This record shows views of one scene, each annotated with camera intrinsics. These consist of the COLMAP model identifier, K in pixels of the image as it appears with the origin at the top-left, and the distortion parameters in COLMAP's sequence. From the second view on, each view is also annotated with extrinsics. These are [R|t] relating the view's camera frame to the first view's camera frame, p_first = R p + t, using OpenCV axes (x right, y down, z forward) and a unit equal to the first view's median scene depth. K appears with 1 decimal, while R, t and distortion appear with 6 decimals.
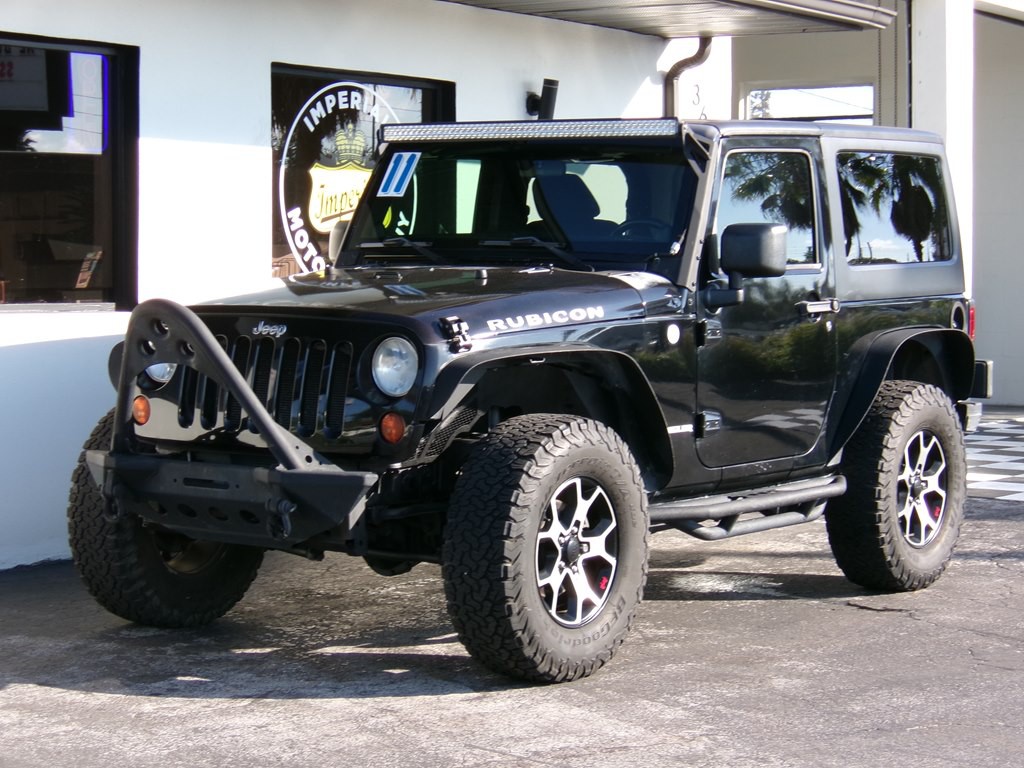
lens RADIAL K [[2426.9, 0, 512.0], [0, 2426.9, 384.0], [0, 0, 1]] dist [-0.092511, -0.672515]
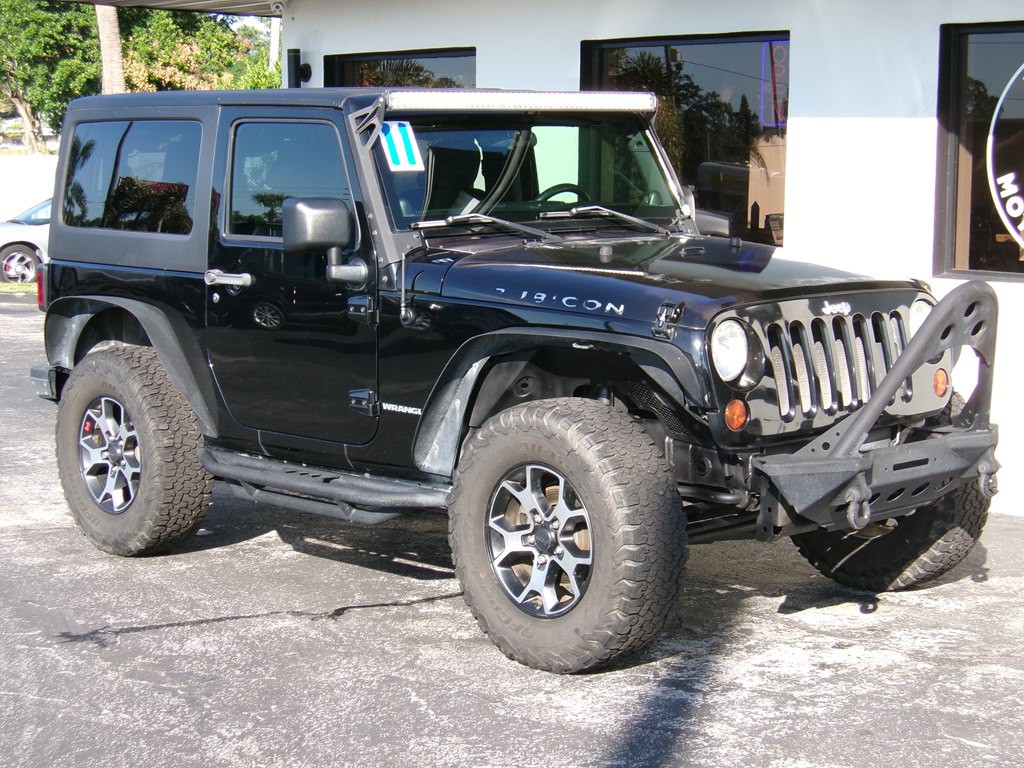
lens RADIAL K [[1948.9, 0, 512.0], [0, 1948.9, 384.0], [0, 0, 1]] dist [-0.043343, -0.526303]
pose [[-0.236509, 0.098689, -0.966604, 0.878360], [-0.059306, 0.991507, 0.115742, -0.085498], [0.969818, 0.084699, -0.228648, 1.261703]]
